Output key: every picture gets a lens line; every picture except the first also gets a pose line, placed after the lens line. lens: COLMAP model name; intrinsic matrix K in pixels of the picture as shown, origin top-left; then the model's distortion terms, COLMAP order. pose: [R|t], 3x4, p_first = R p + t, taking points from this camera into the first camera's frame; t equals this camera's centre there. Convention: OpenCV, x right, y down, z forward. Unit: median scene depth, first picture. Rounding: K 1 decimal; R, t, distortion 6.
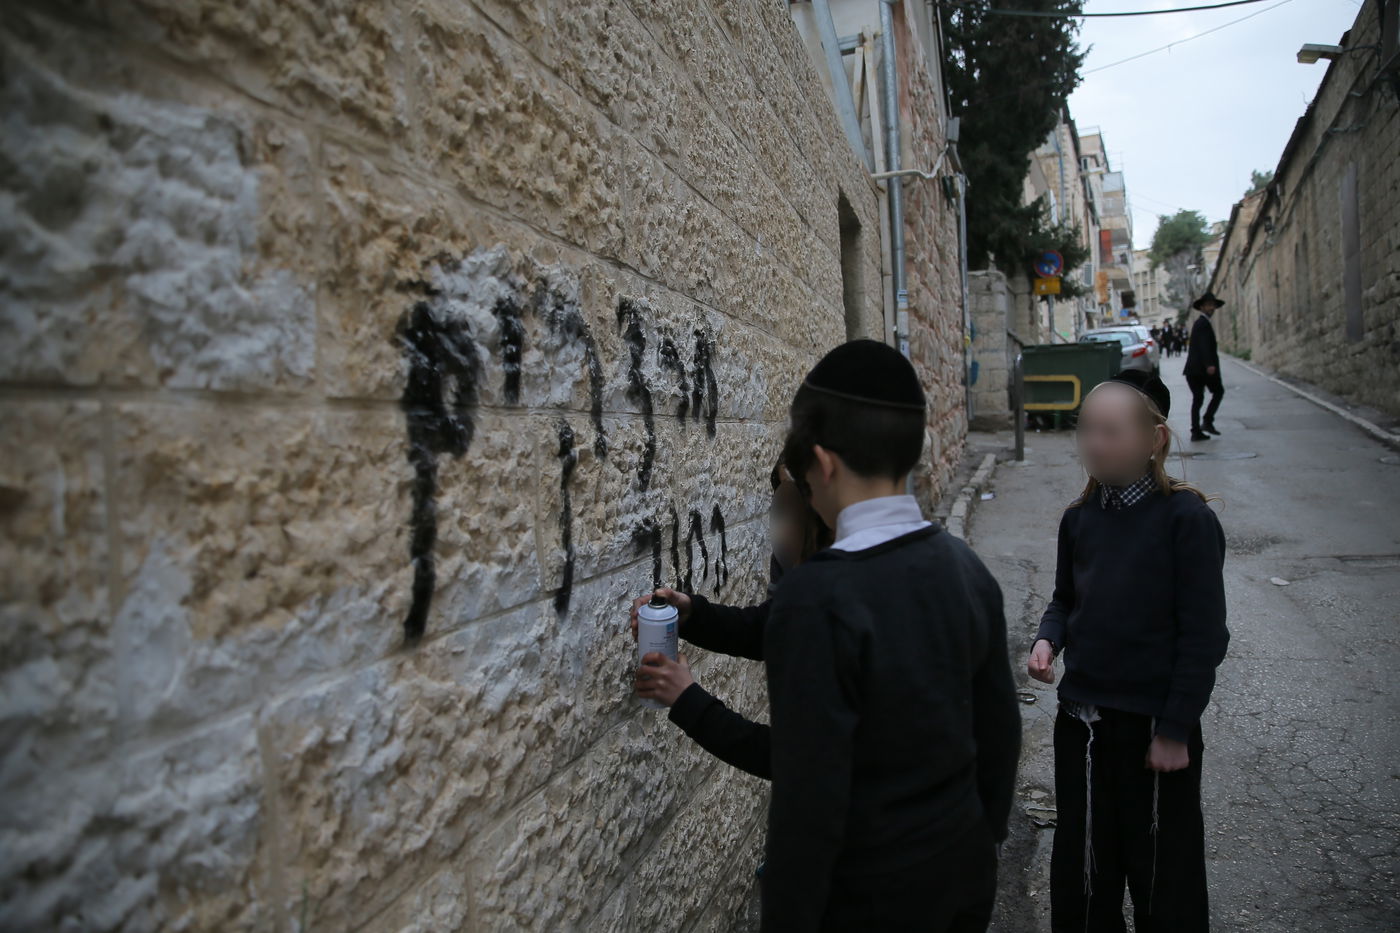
lens RADIAL K [[954.9, 0, 698.3], [0, 954.9, 461.8], [0, 0, 1]] dist [-0.112910, 0.086460]
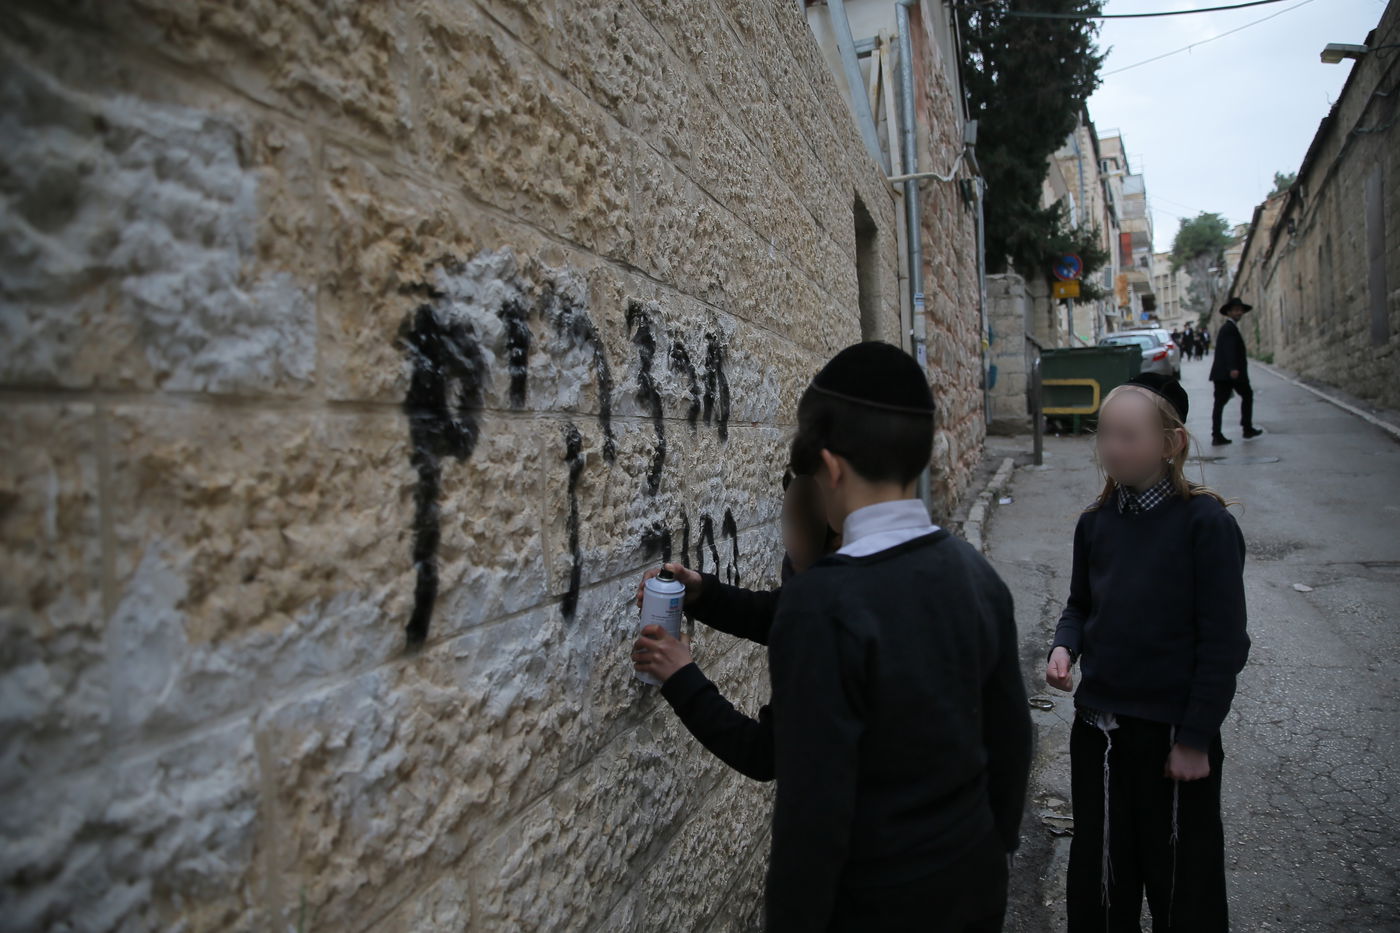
lens RADIAL K [[954.9, 0, 698.3], [0, 954.9, 461.8], [0, 0, 1]] dist [-0.112910, 0.086460]
pose [[0.999822, 0.000995, -0.018818, 0.011953], [-0.001075, 0.999990, -0.004234, 0.000098], [0.018813, 0.004254, 0.999814, 0.009998]]
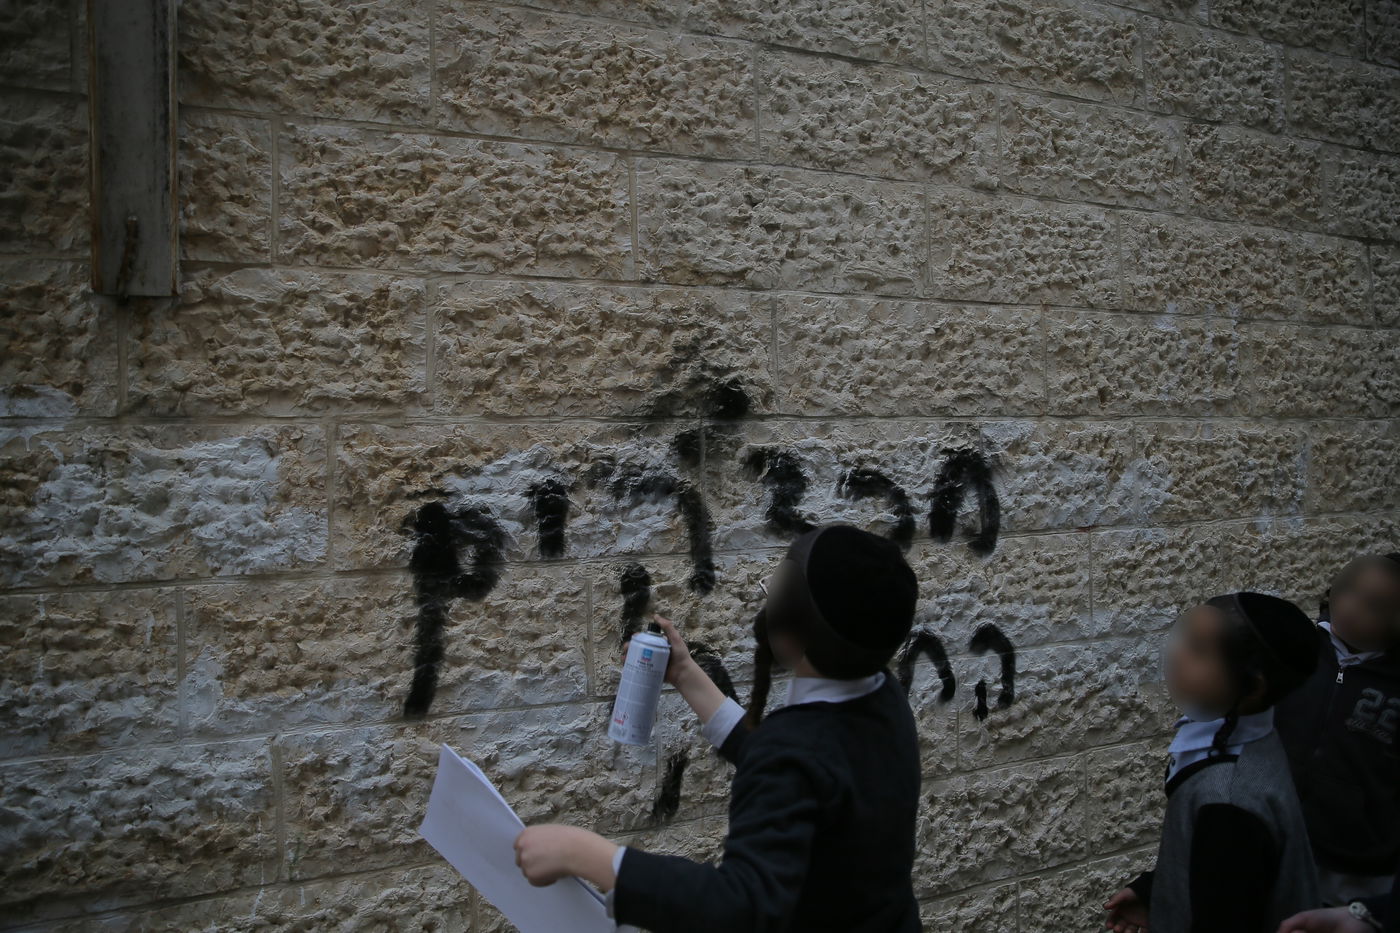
lens RADIAL K [[954.9, 0, 698.3], [0, 954.9, 461.8], [0, 0, 1]] dist [-0.112910, 0.086460]
pose [[0.617786, 0.013747, -0.786226, 1.066090], [-0.013684, 0.999884, 0.006731, -0.222717], [0.786228, 0.006600, 0.617902, 0.328992]]
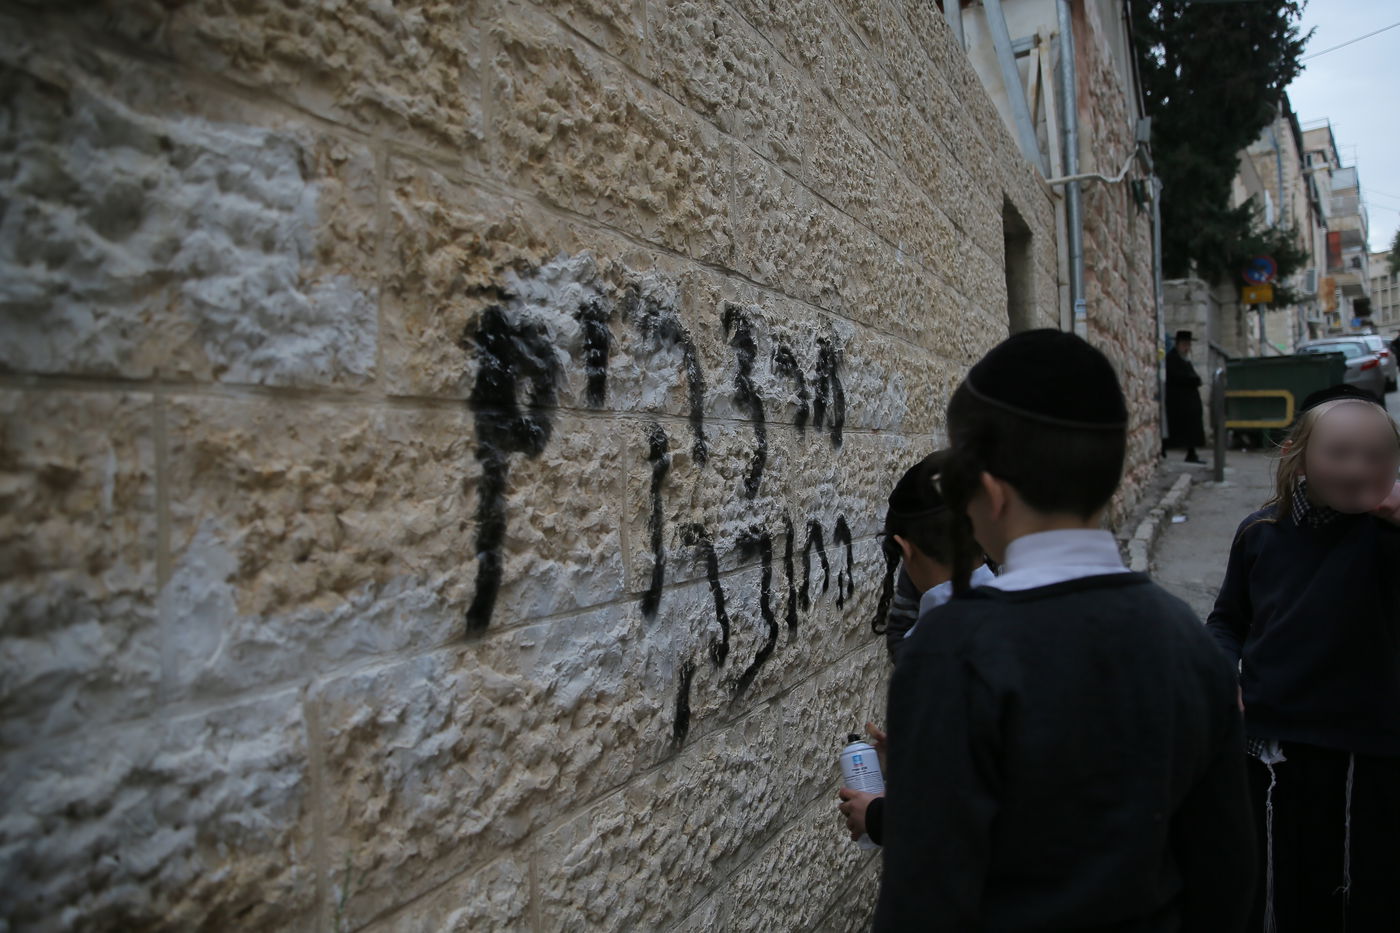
lens RADIAL K [[953.2, 0, 696.9], [0, 953.2, 460.5], [0, 0, 1]] dist [-0.111331, 0.085651]
pose [[0.980762, 0.011072, -0.194892, 0.115343], [-0.014776, 0.999737, -0.017562, 0.013676], [0.194646, 0.020104, 0.980667, 0.021517]]
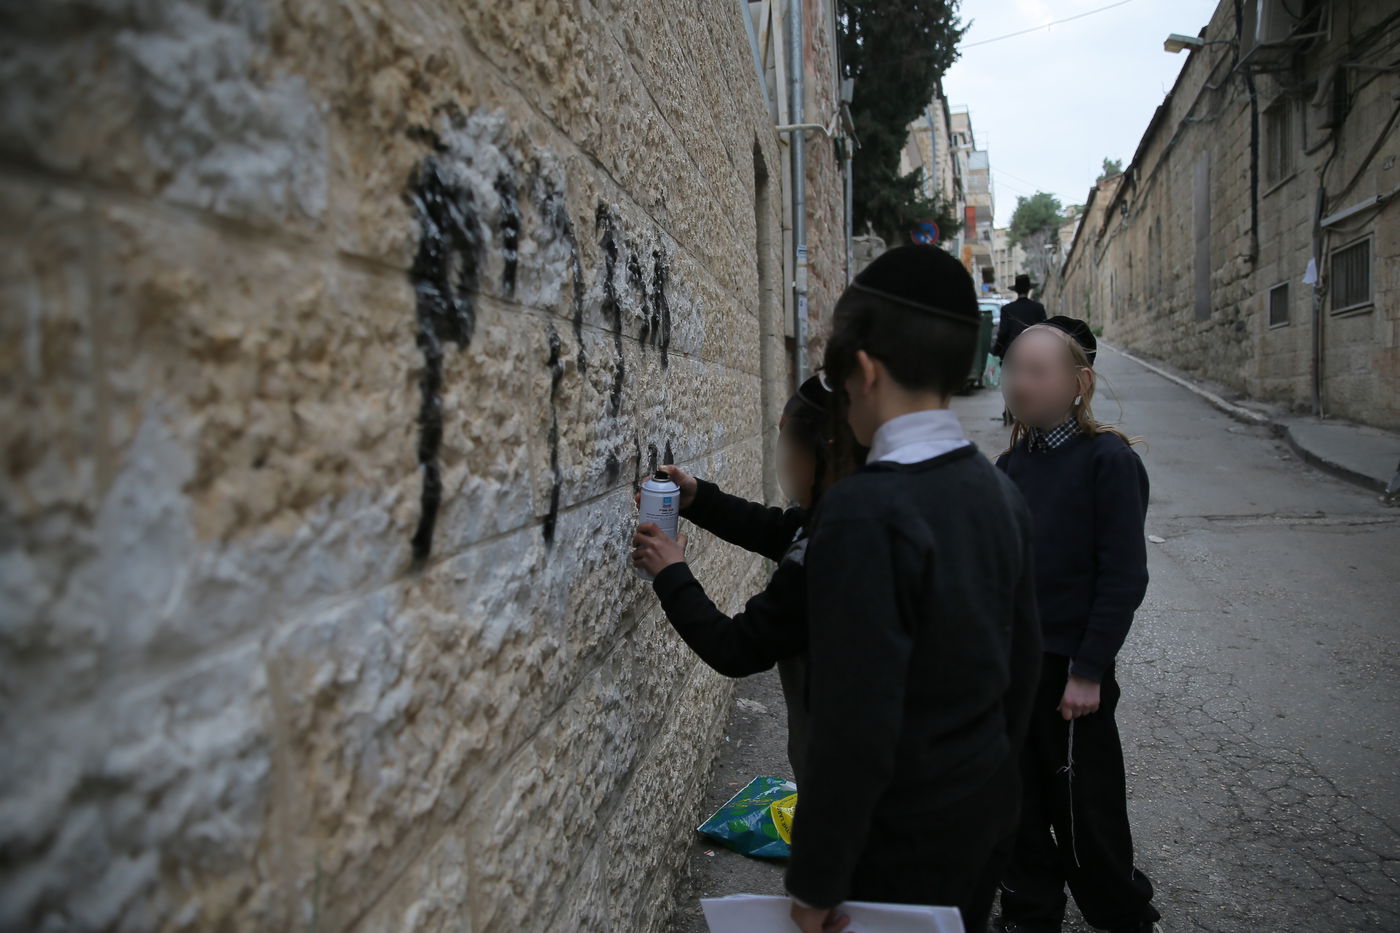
lens RADIAL K [[954.9, 0, 698.3], [0, 954.9, 461.8], [0, 0, 1]] dist [-0.112910, 0.086460]
pose [[0.989923, 0.014177, 0.140894, -0.151973], [-0.019522, 0.999138, 0.036633, 0.056169], [-0.140253, -0.039014, 0.989347, 0.124476]]
